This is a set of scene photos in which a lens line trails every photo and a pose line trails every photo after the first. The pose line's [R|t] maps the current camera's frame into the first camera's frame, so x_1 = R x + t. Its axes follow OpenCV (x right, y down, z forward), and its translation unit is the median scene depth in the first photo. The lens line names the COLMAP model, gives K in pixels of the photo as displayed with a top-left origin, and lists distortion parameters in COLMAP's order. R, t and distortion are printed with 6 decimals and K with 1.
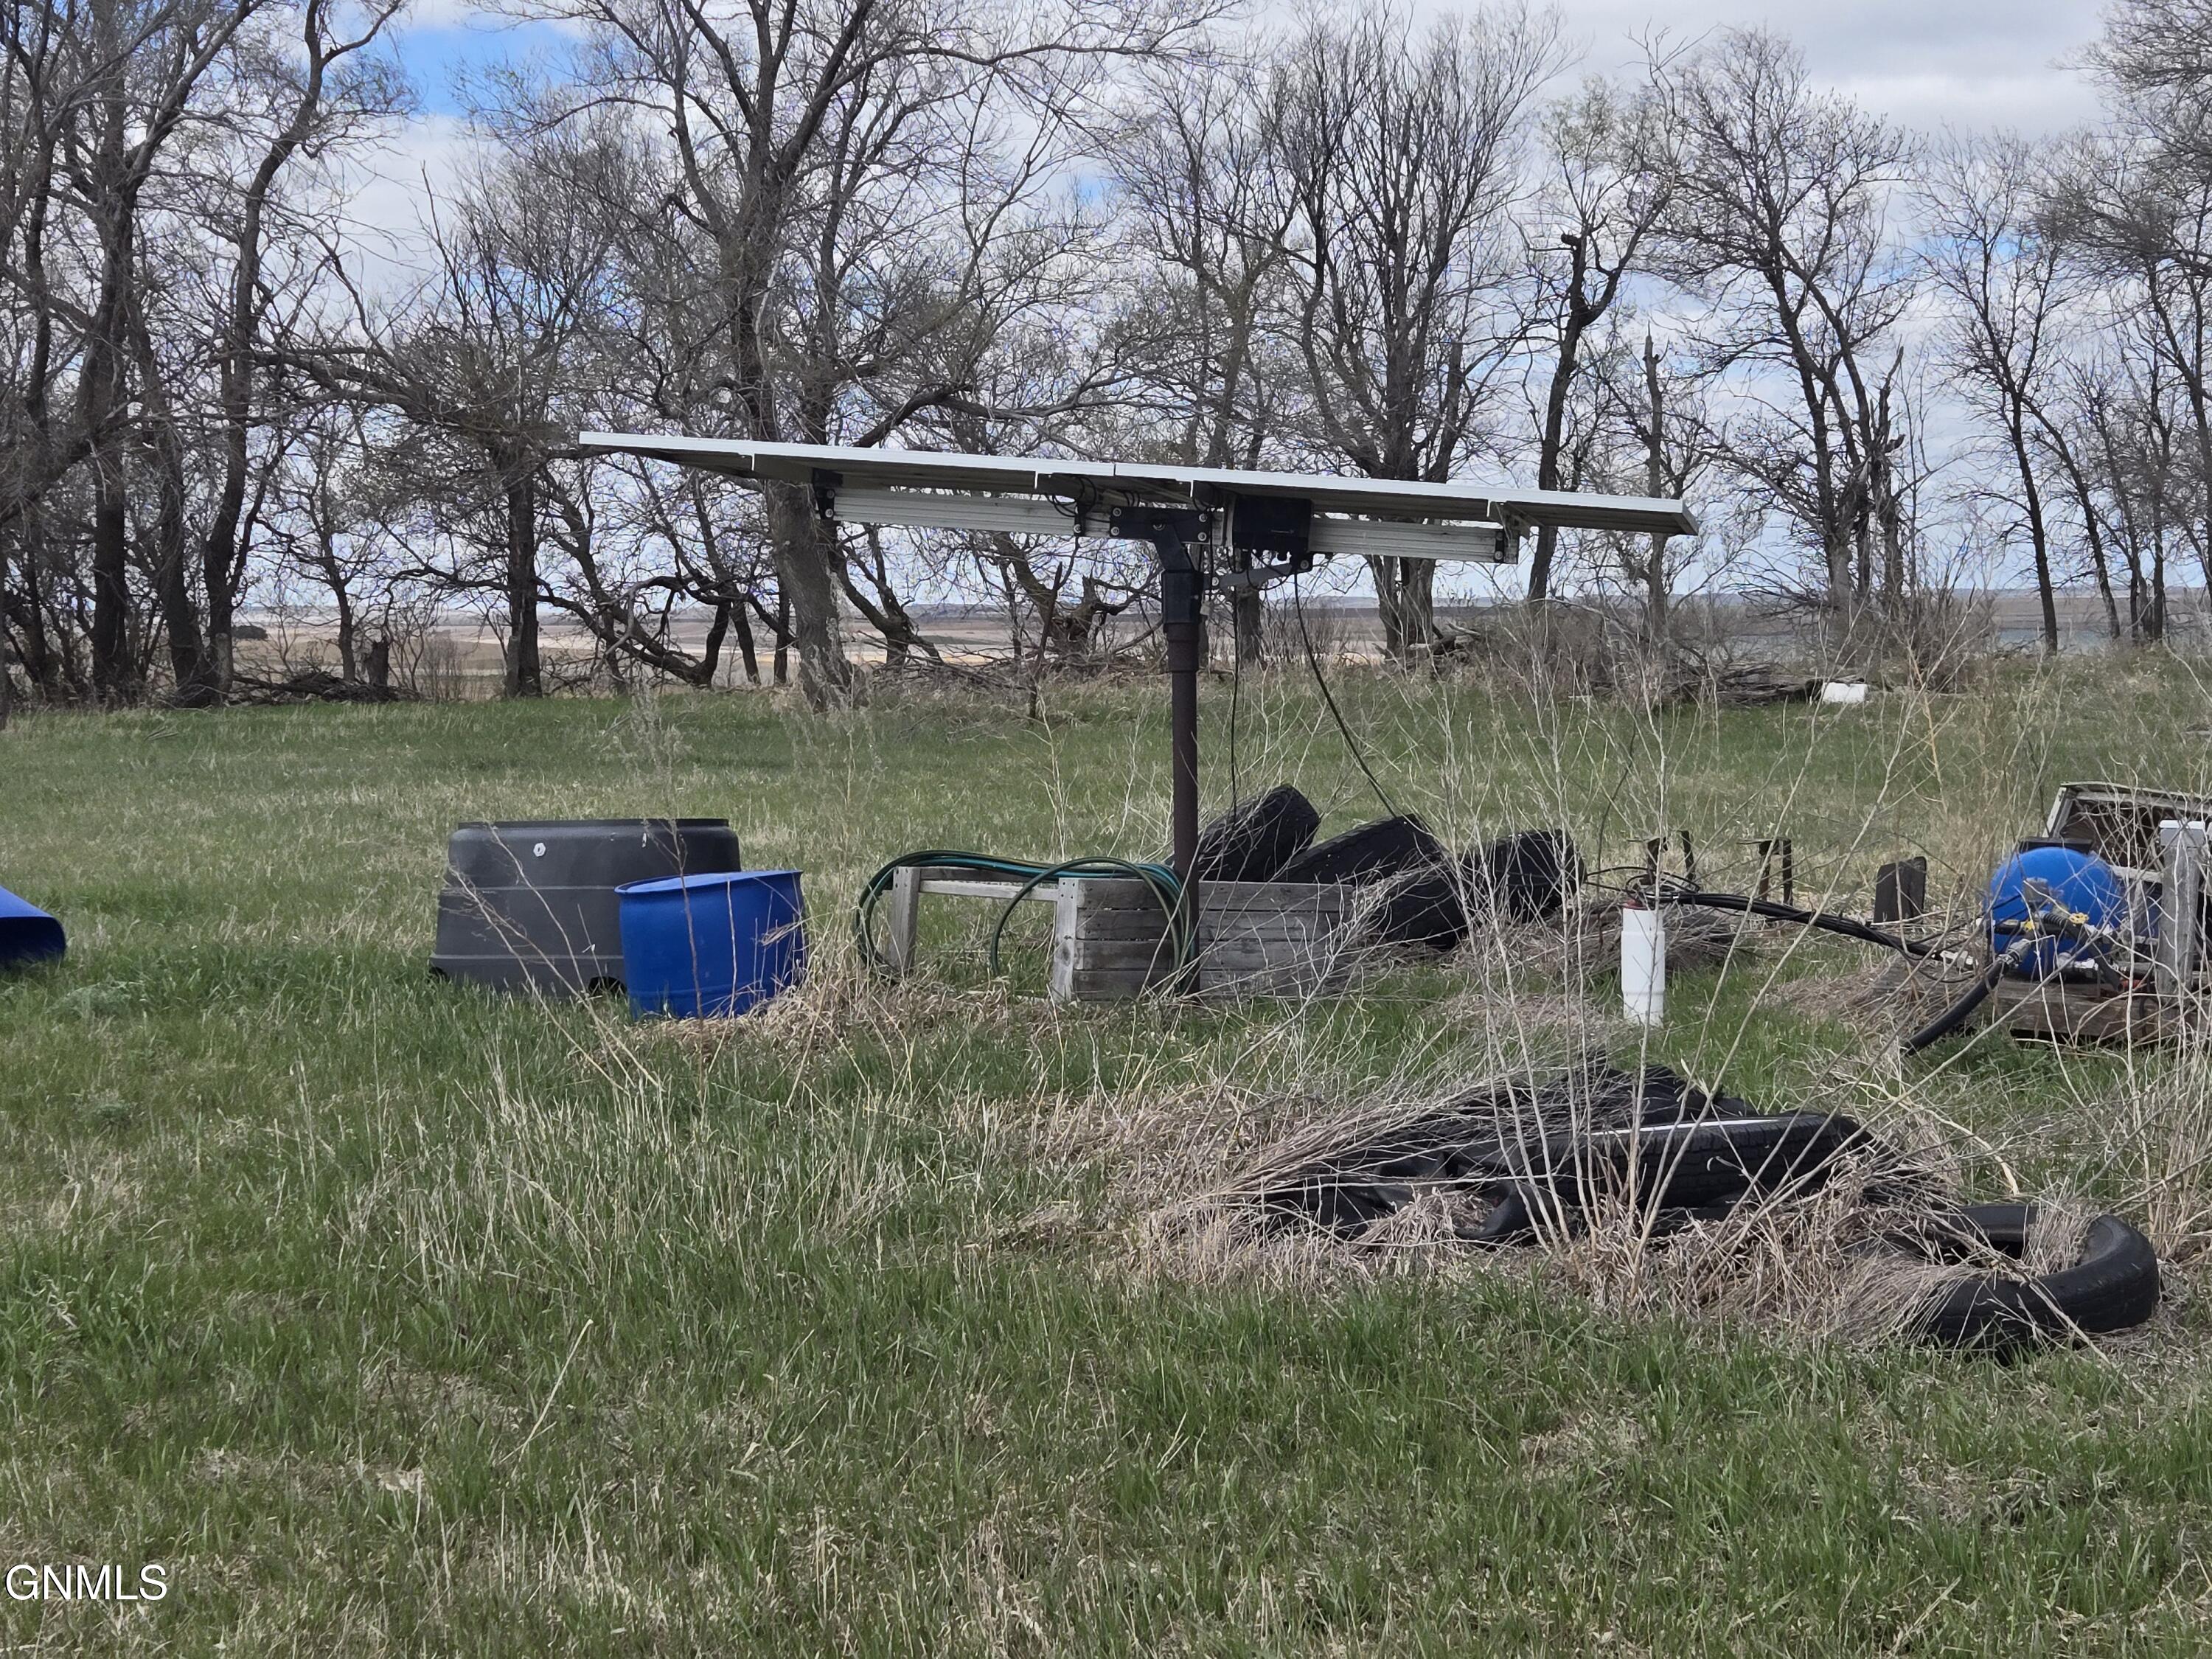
lens RADIAL K [[1485.7, 0, 1109.7], [0, 1485.7, 827.9], [0, 0, 1]] dist [0.007822, -0.005112]
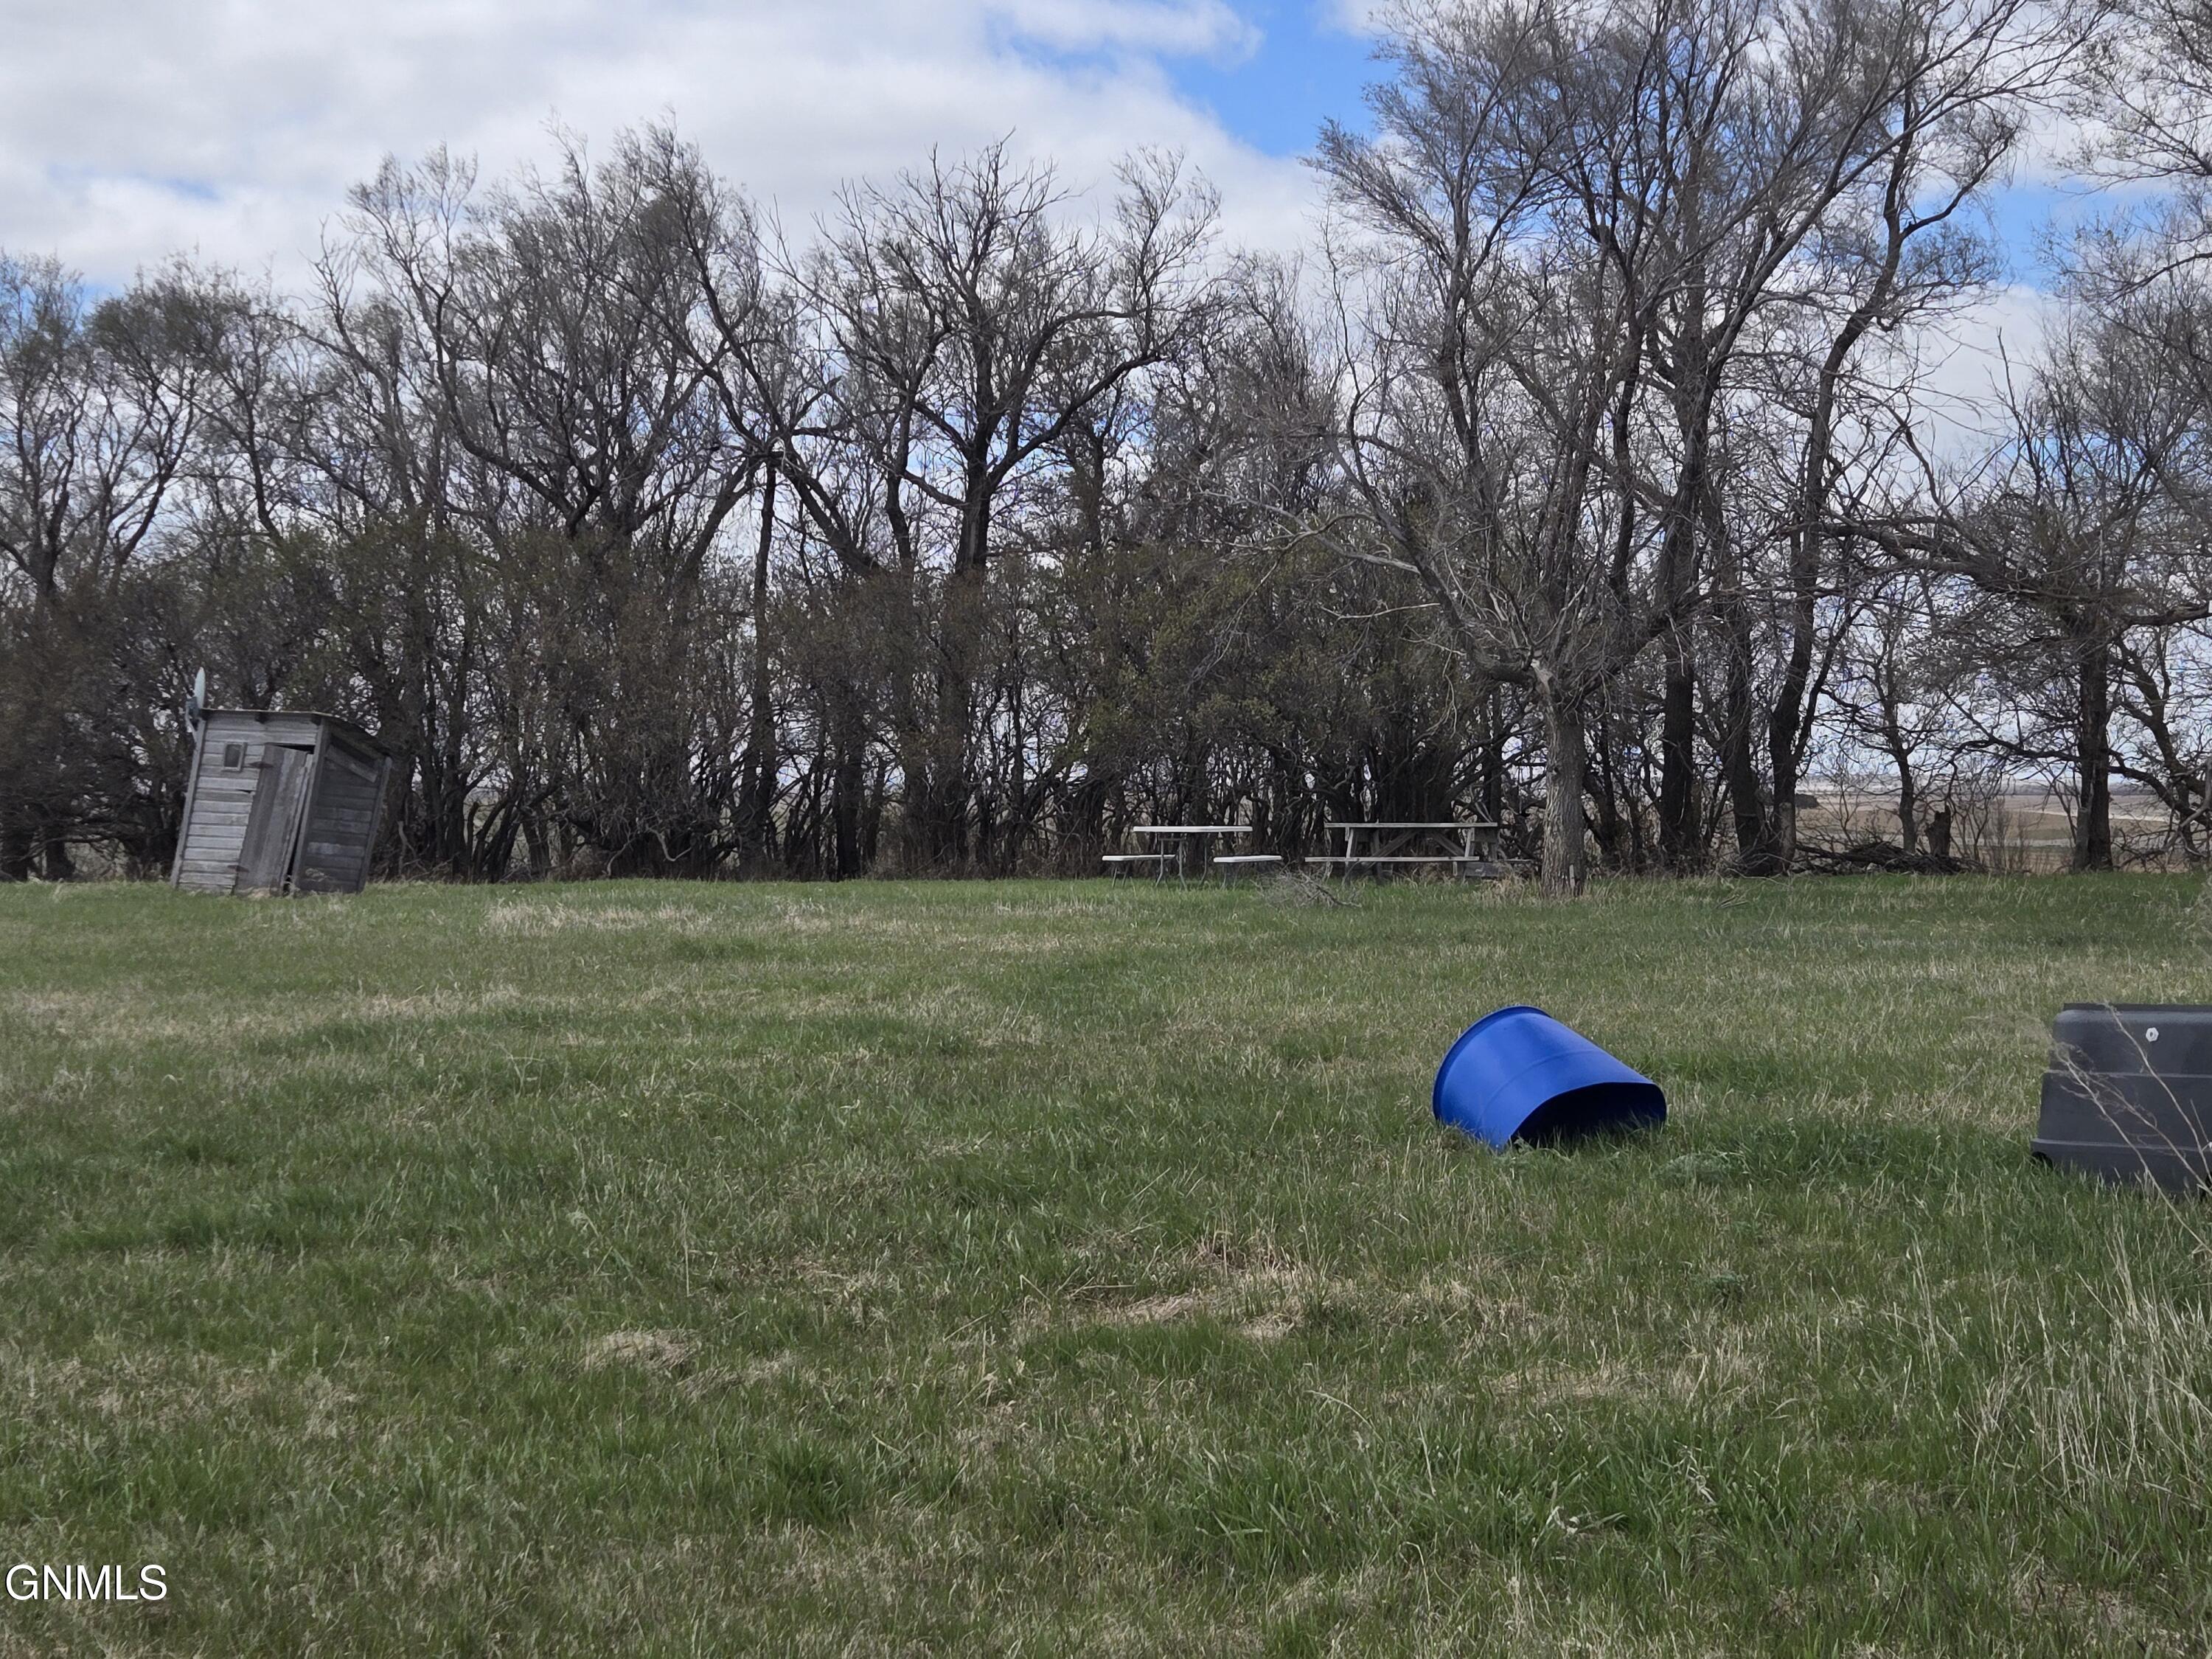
lens RADIAL K [[1485.7, 0, 1110.0], [0, 1485.7, 835.7], [0, 0, 1]] dist [0.007822, -0.005112]
pose [[0.983003, 0.018241, -0.182682, -0.863847], [-0.025372, 0.999001, -0.036776, -0.060173], [0.181829, 0.040786, 0.982484, -0.067258]]
